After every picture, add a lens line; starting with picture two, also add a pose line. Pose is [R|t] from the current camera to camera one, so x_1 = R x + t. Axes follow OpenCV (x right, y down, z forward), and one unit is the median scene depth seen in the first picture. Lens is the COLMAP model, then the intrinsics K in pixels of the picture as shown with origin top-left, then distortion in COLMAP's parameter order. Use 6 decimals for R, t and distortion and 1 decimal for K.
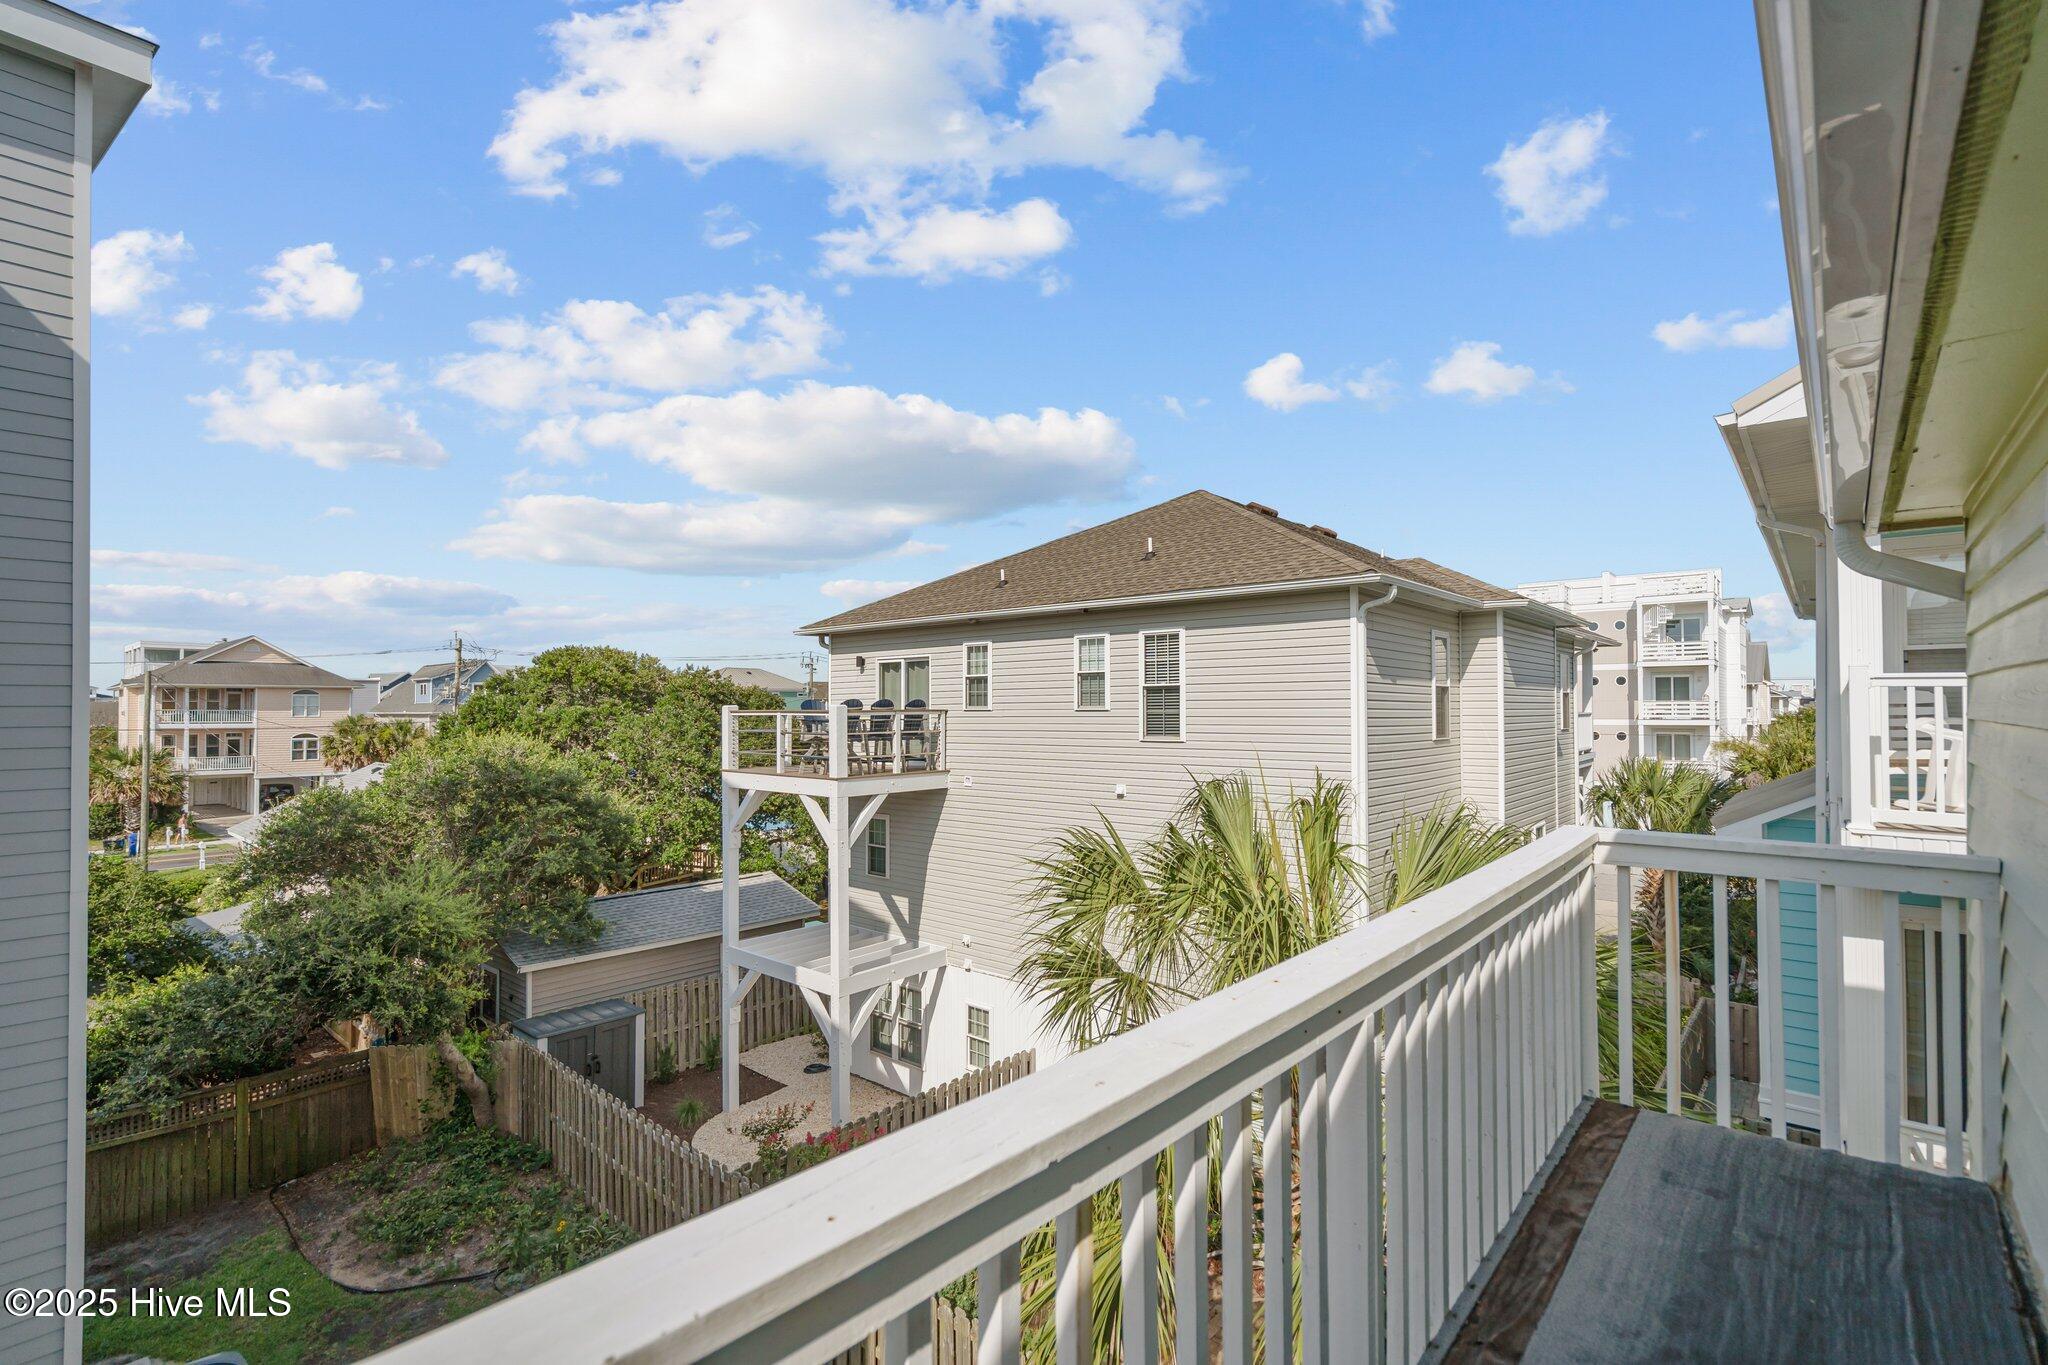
lens RADIAL K [[942.0, 0, 1033.1], [0, 942.0, 696.8], [0, 0, 1]] dist [-0.000221, -0.000110]
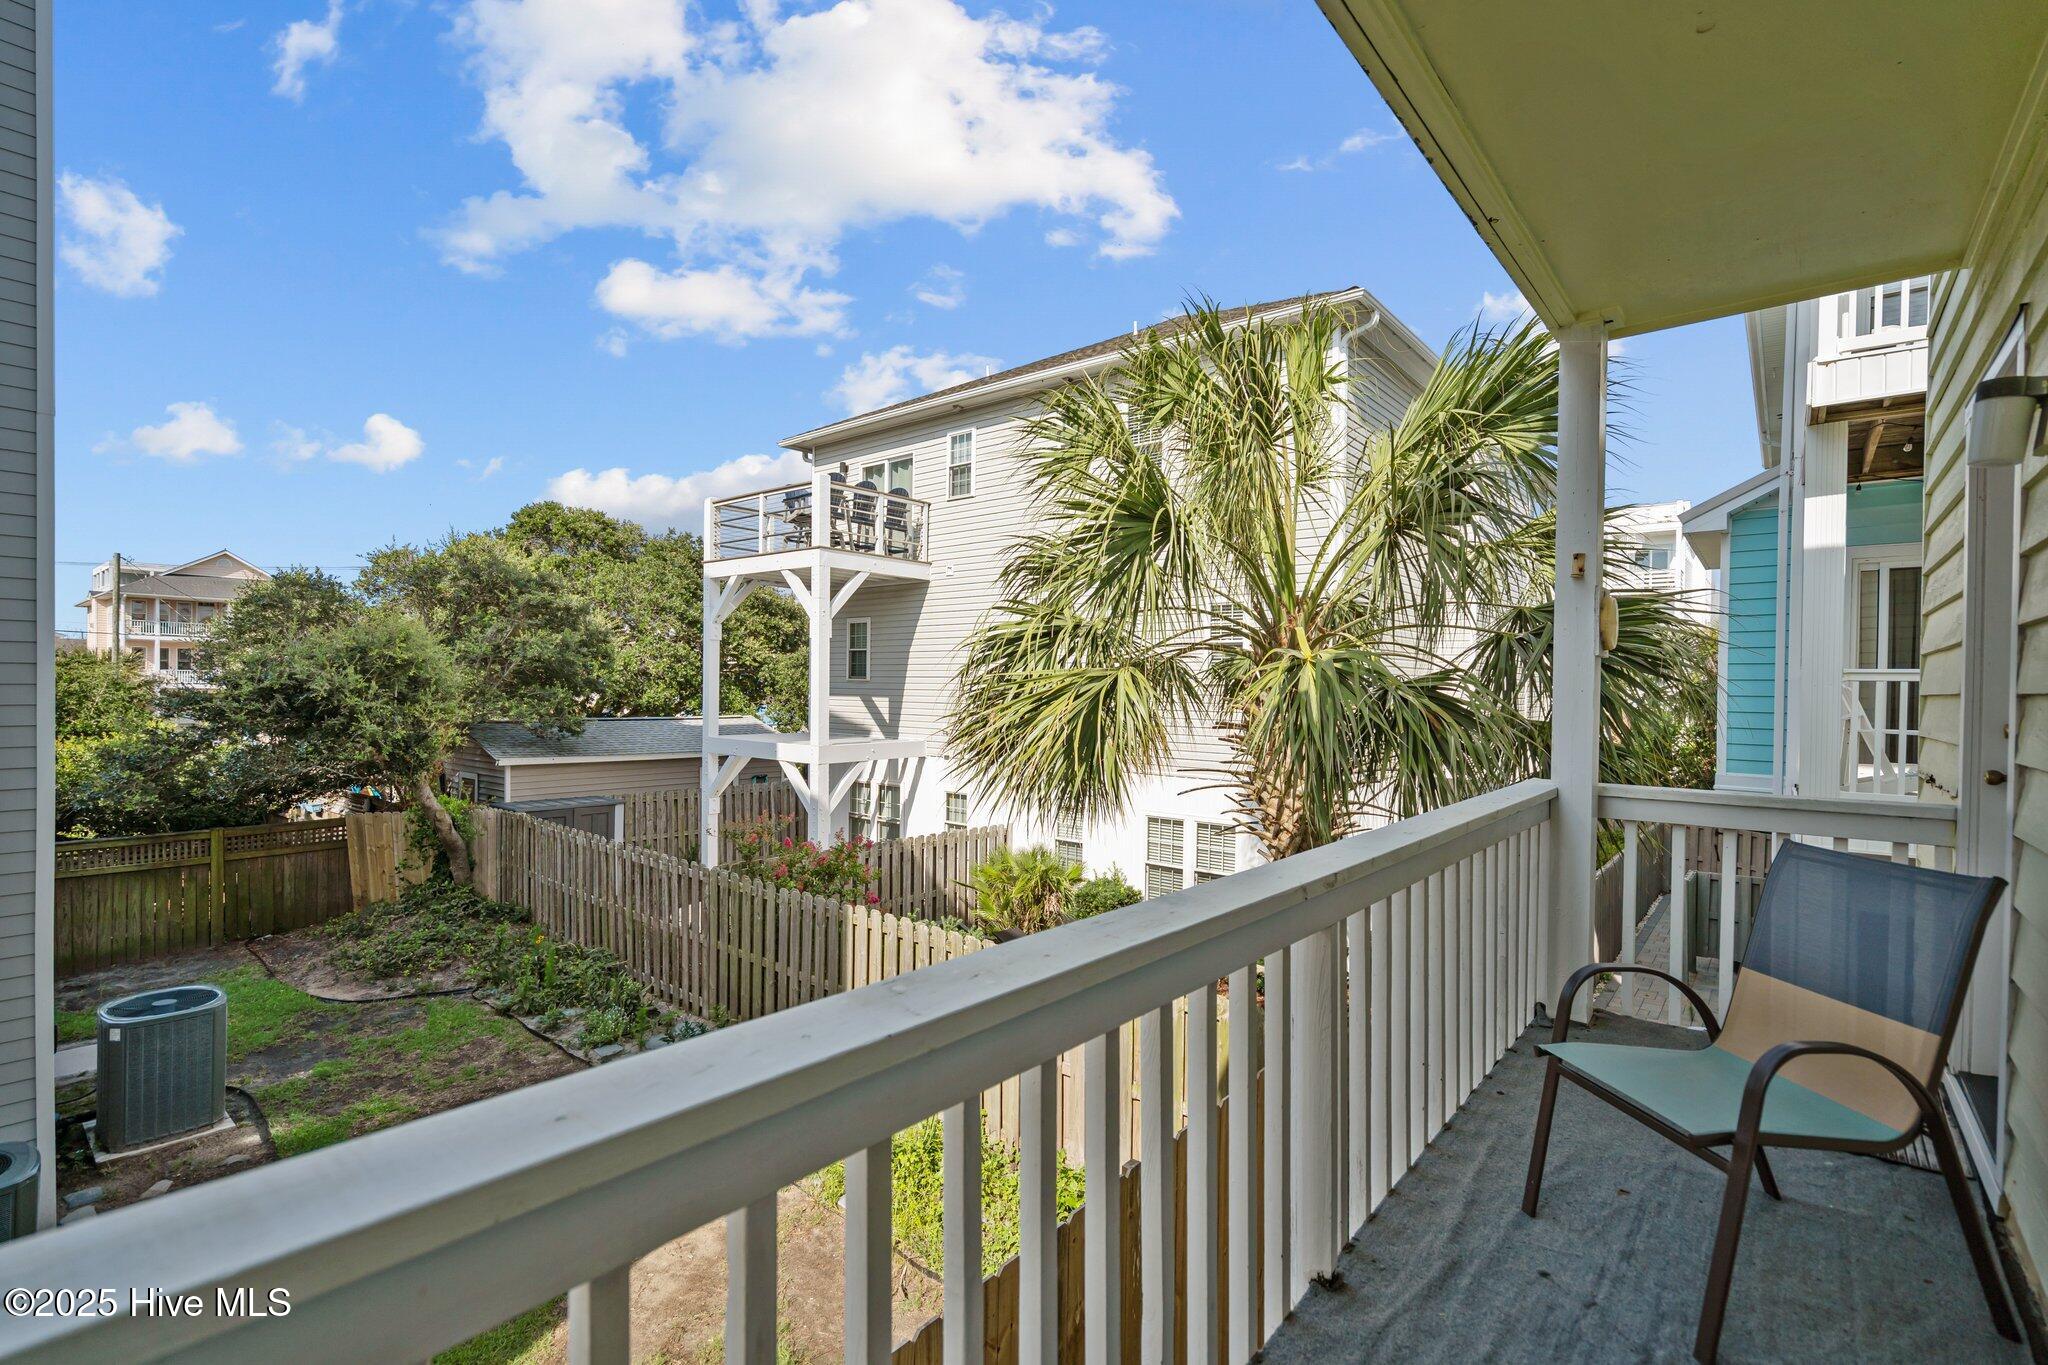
lens RADIAL K [[933.9, 0, 1032.8], [0, 933.9, 703.6], [0, 0, 1]] dist [-0.002312, 0.001228]
pose [[0.999616, 0.016967, 0.021916, 0.000034], [-0.017525, 0.999521, 0.025515, 0.208704], [-0.021473, -0.025889, 0.999434, -0.002013]]
